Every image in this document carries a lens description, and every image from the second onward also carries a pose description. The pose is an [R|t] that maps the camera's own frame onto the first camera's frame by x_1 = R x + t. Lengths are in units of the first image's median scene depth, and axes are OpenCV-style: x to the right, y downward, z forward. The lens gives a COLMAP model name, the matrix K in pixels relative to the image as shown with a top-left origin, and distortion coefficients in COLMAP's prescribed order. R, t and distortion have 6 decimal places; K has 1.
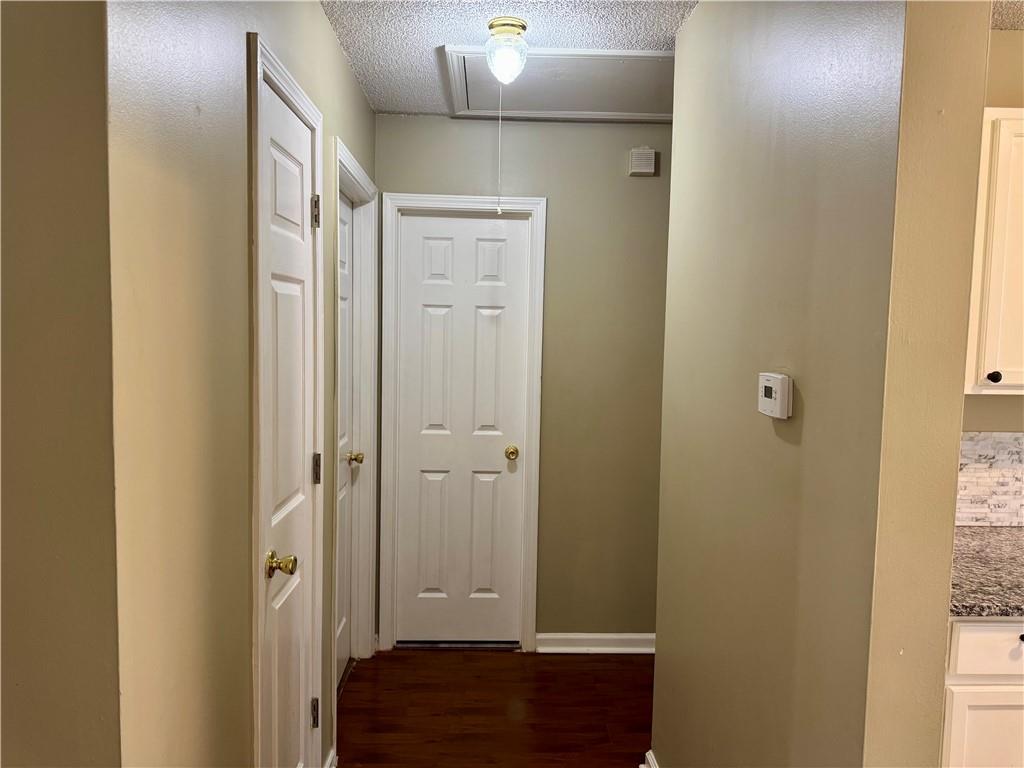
lens RADIAL K [[717.9, 0, 511.7], [0, 717.9, 382.6], [0, 0, 1]] dist [0.059763, -0.062454]
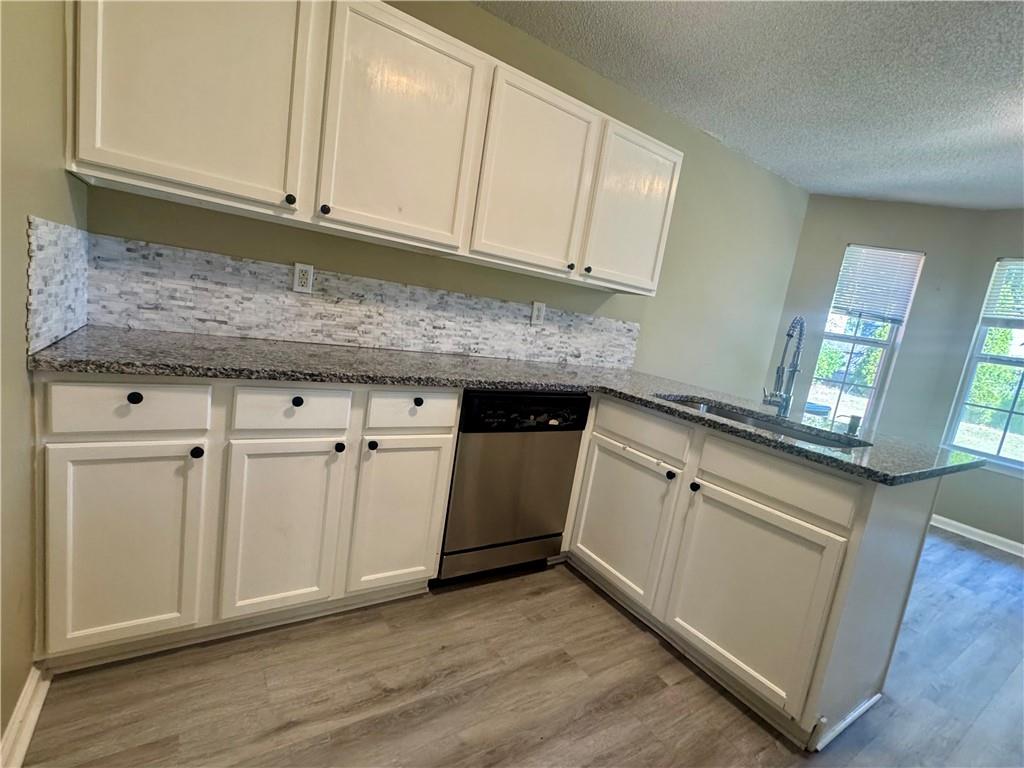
lens RADIAL K [[476.5, 0, 509.9], [0, 476.5, 384.2], [0, 0, 1]] dist [-0.002502, 0.000112]
pose [[0.846817, 0.031265, 0.530965, 0.425185], [-0.099194, 0.990040, 0.099903, 0.149944], [-0.522553, -0.137268, 0.841484, 0.079343]]
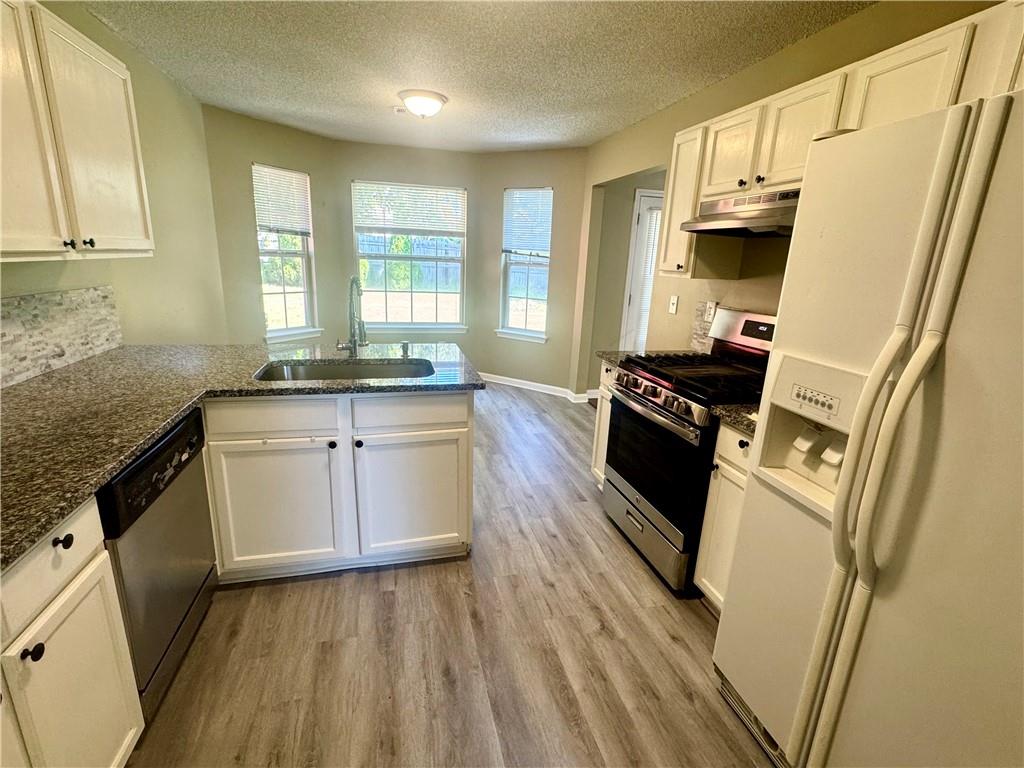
lens RADIAL K [[476.5, 0, 517.1], [0, 476.5, 382.8], [0, 0, 1]] dist [-0.002502, 0.000112]
pose [[-0.230336, -0.277760, 0.932628, 0.237513], [0.021860, 0.956679, 0.290322, 0.013429], [-0.972866, 0.087259, -0.214286, 0.395648]]
